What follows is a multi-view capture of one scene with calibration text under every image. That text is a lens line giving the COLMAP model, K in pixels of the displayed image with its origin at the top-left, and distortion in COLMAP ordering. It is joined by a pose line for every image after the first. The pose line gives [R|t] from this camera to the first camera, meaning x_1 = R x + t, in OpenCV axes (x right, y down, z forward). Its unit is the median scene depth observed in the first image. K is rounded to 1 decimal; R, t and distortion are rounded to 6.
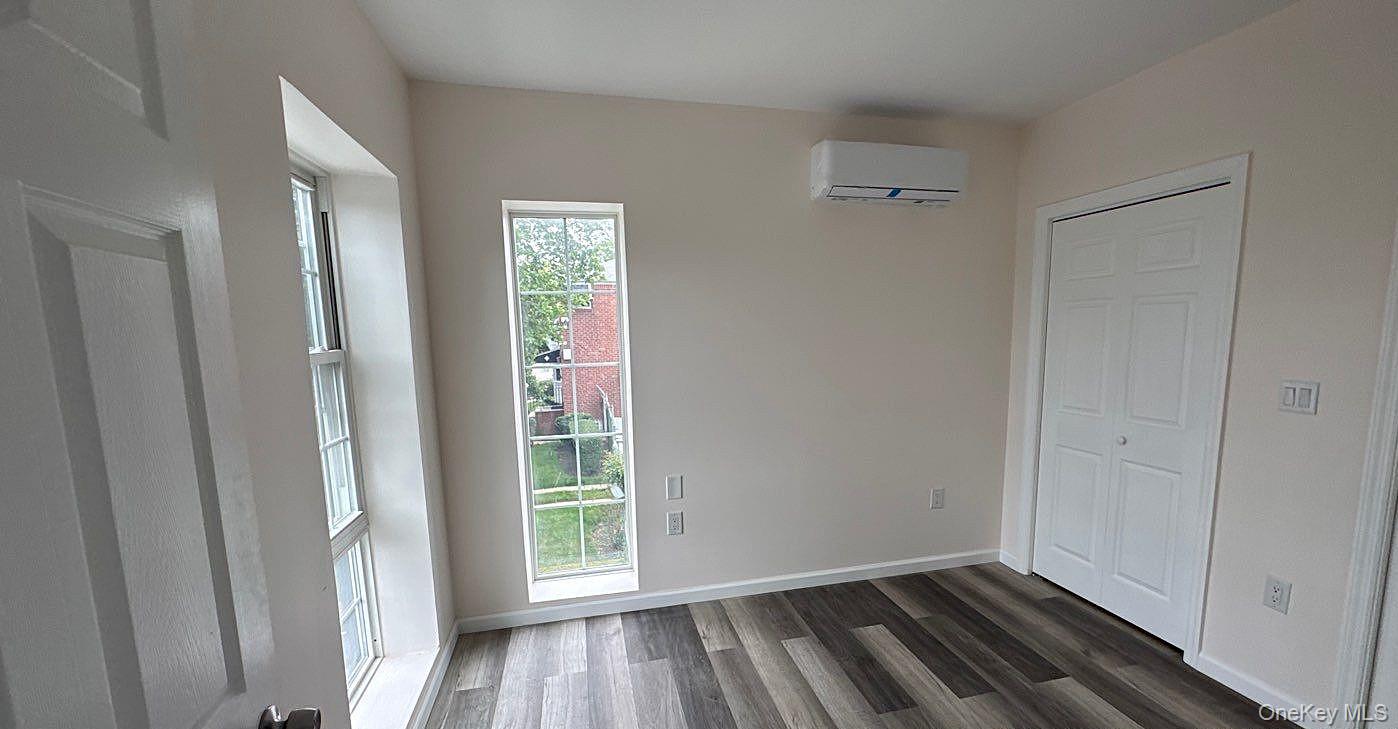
lens RADIAL K [[588.6, 0, 716.1], [0, 588.6, 413.5], [0, 0, 1]] dist [0.005529, 0.000568]
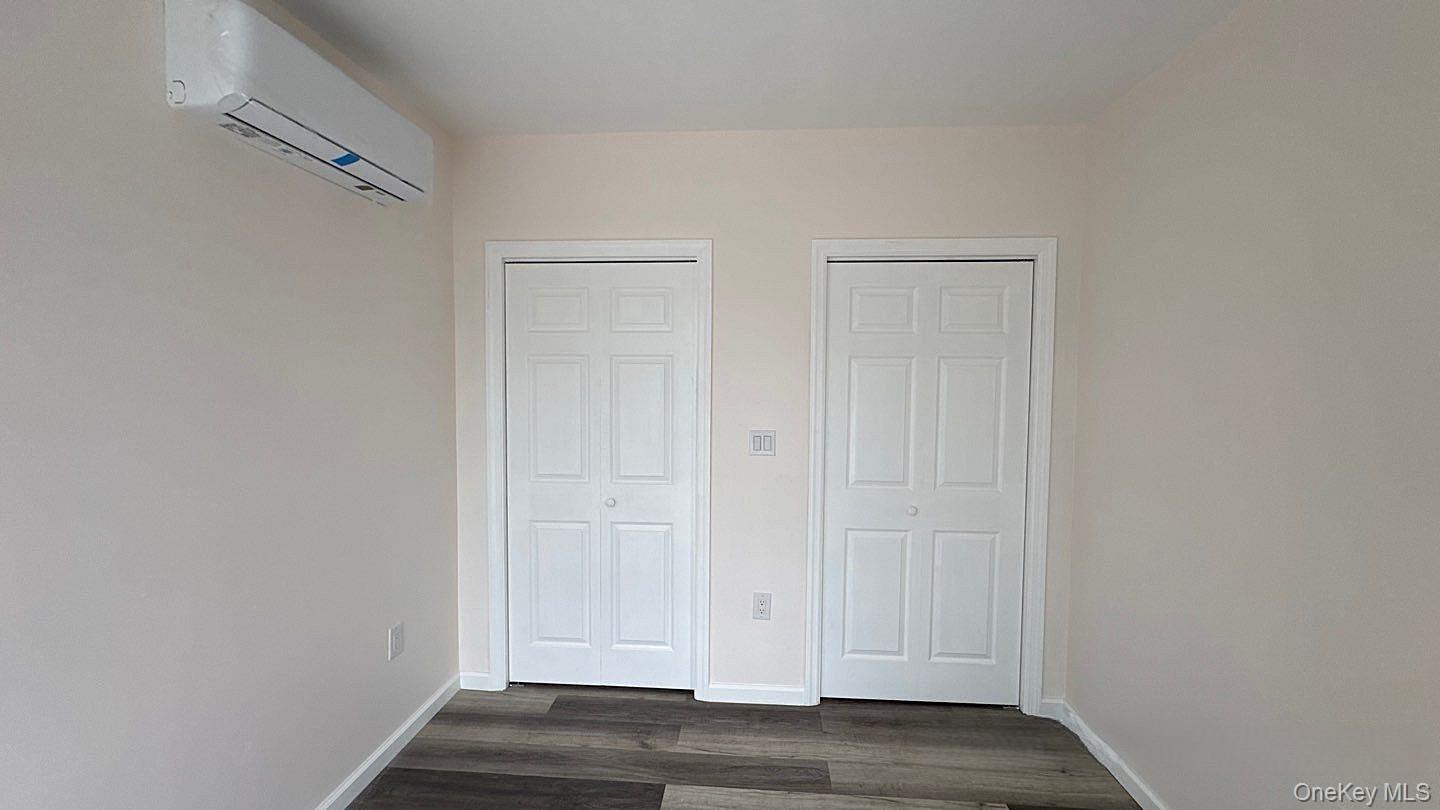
lens RADIAL K [[577.4, 0, 719.0], [0, 577.4, 407.5], [0, 0, 1]] dist [0.002051, -0.000243]
pose [[0.310822, -0.030833, 0.949968, -0.147086], [0.130876, 0.991342, -0.010646, -0.075257], [-0.941414, 0.127637, 0.312166, 0.522877]]
